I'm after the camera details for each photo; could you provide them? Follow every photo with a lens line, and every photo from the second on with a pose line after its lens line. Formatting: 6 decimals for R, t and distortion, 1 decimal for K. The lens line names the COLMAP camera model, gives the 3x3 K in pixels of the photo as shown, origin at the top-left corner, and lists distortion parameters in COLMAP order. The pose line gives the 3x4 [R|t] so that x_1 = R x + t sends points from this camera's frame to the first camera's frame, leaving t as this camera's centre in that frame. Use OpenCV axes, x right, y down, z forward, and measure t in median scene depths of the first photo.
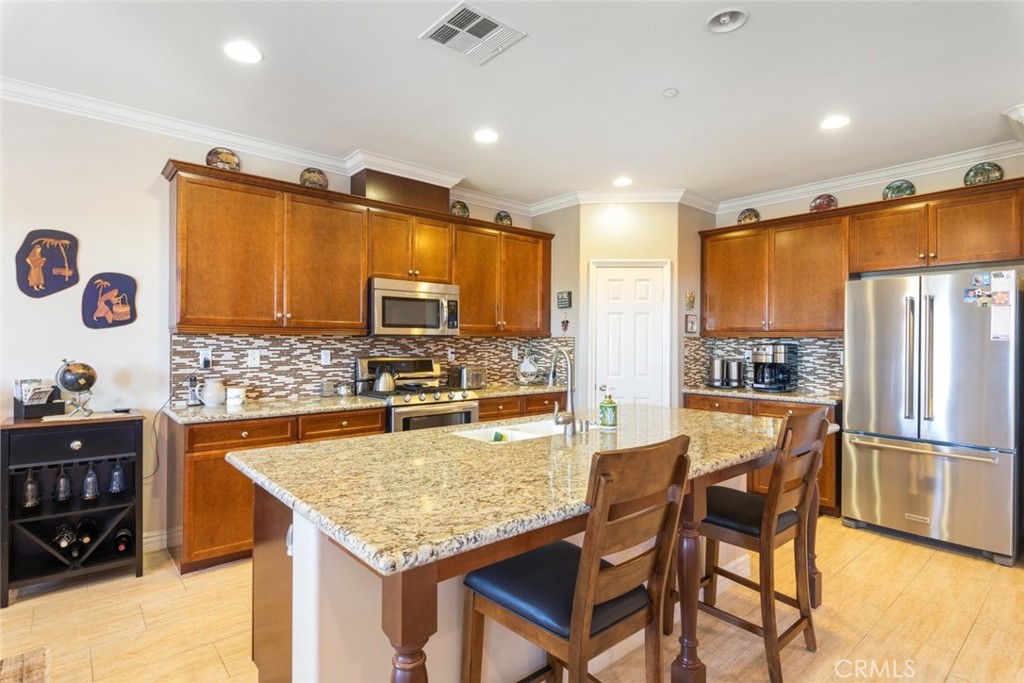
lens RADIAL K [[518.0, 0, 512.0], [0, 518.0, 341.5], [0, 0, 1]] dist [0.000201, 0.000003]
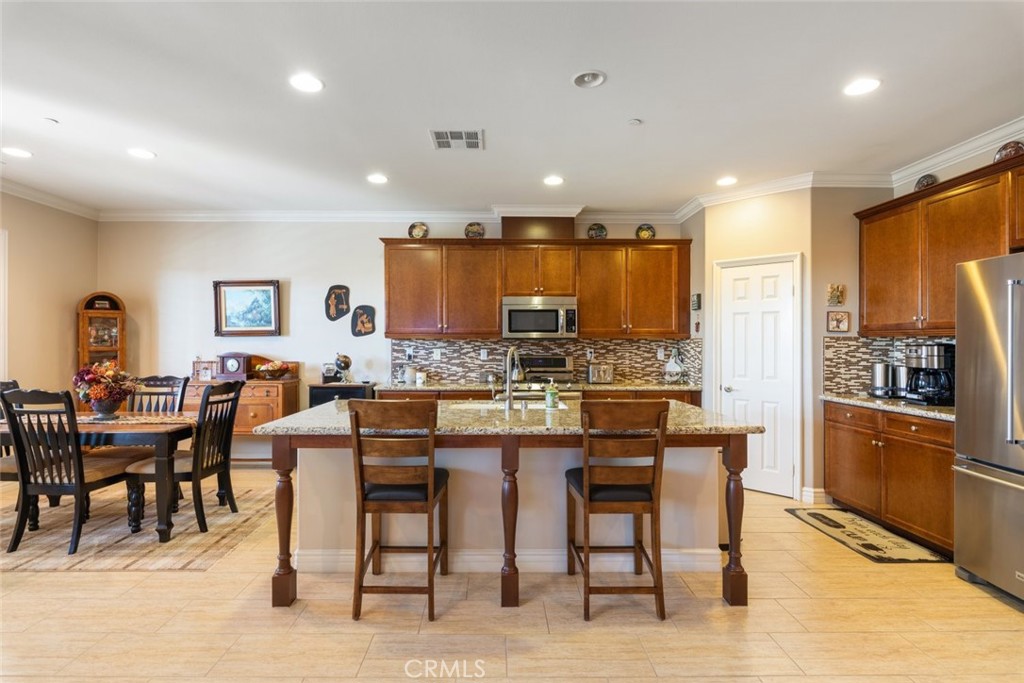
lens RADIAL K [[512.7, 0, 500.4], [0, 512.7, 344.5], [0, 0, 1]] dist [0.000867, -0.000122]
pose [[0.759311, -0.001629, -0.650726, 0.525409], [0.002631, 0.999996, 0.000567, 0.002534], [0.650722, -0.002143, 0.759313, -0.028658]]
